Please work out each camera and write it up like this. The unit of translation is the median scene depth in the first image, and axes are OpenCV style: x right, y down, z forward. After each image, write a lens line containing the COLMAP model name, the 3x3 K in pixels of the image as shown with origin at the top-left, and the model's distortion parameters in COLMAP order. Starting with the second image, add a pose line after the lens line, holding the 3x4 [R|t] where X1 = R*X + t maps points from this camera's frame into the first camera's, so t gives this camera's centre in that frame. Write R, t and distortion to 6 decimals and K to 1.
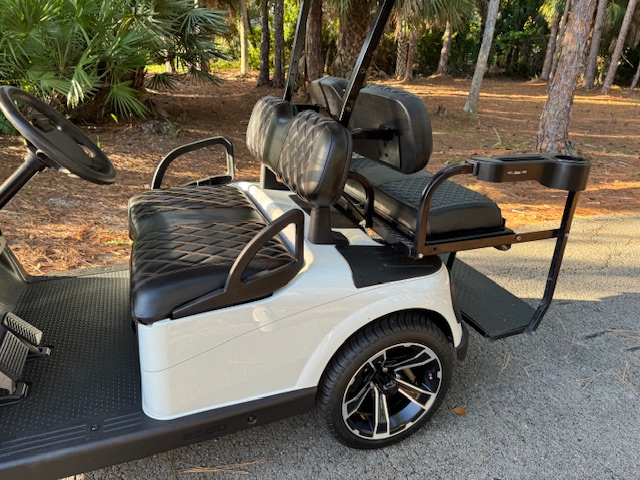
lens RADIAL K [[451.0, 0, 322.7], [0, 451.0, 248.8], [0, 0, 1]] dist [-0.003334, -0.004061]
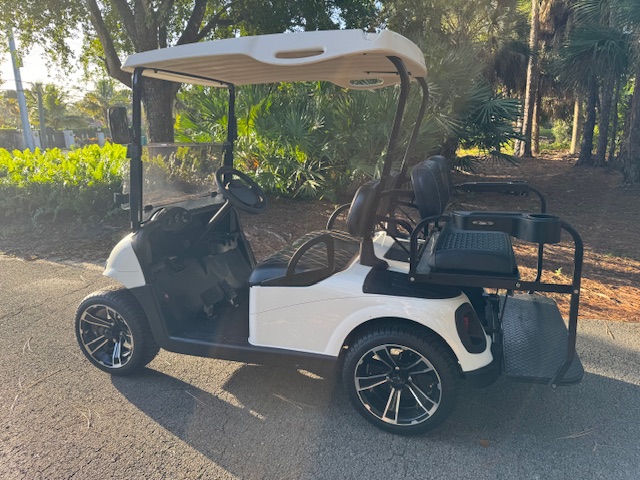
lens RADIAL K [[451.0, 0, 322.7], [0, 451.0, 248.8], [0, 0, 1]] dist [-0.003334, -0.004061]
pose [[0.745892, 0.099557, -0.658585, 0.787265], [-0.209017, 0.973806, -0.089518, 0.091361], [0.632422, 0.204426, 0.747163, -0.183455]]
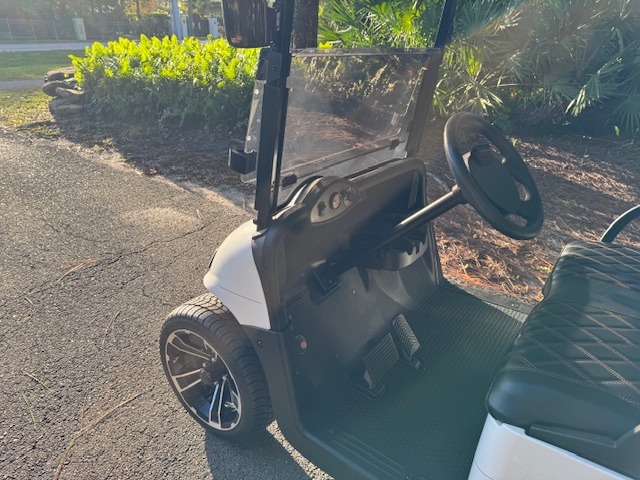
lens RADIAL K [[445.1, 0, 329.3], [0, 445.1, 239.4], [0, 0, 1]] dist [0.090556, -0.135660]
pose [[0.541252, 0.318736, -0.778109, -0.020935], [-0.331403, 0.931331, 0.150977, -0.109213], [0.772799, 0.176151, 0.609715, 0.165538]]
